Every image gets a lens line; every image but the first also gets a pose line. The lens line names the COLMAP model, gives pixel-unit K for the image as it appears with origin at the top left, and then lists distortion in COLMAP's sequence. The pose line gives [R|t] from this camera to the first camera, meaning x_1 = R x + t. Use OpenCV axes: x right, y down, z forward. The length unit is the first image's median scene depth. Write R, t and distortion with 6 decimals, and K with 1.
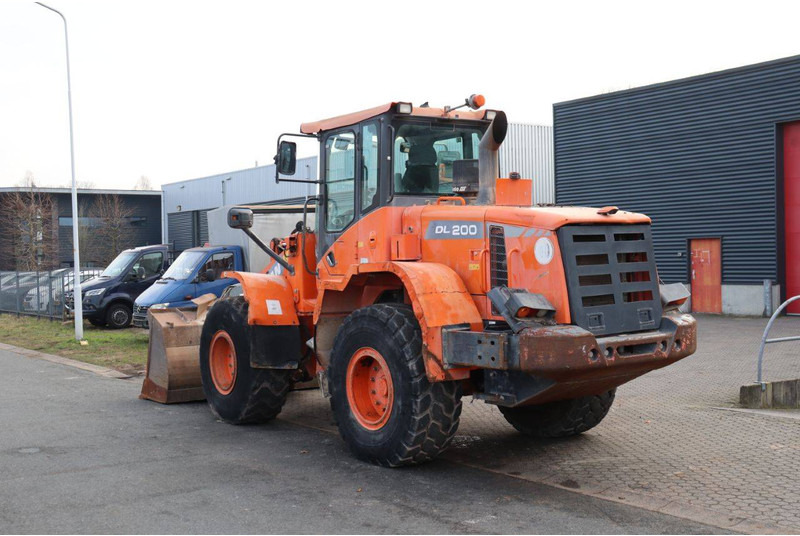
lens RADIAL K [[972.8, 0, 405.7], [0, 972.8, 265.7], [0, 0, 1]] dist [-0.003264, 0.000000]
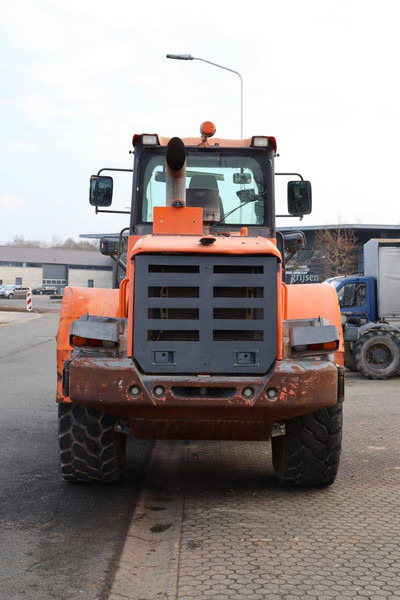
lens RADIAL K [[871.0, 0, 200.0], [0, 871.0, 303.5], [0, 0, 1]] dist [0.081170, 0.000000]
pose [[0.817487, 0.052278, -0.573570, 0.611691], [-0.047277, 0.998602, 0.023636, -0.013962], [0.574004, 0.007794, 0.818816, 0.290308]]
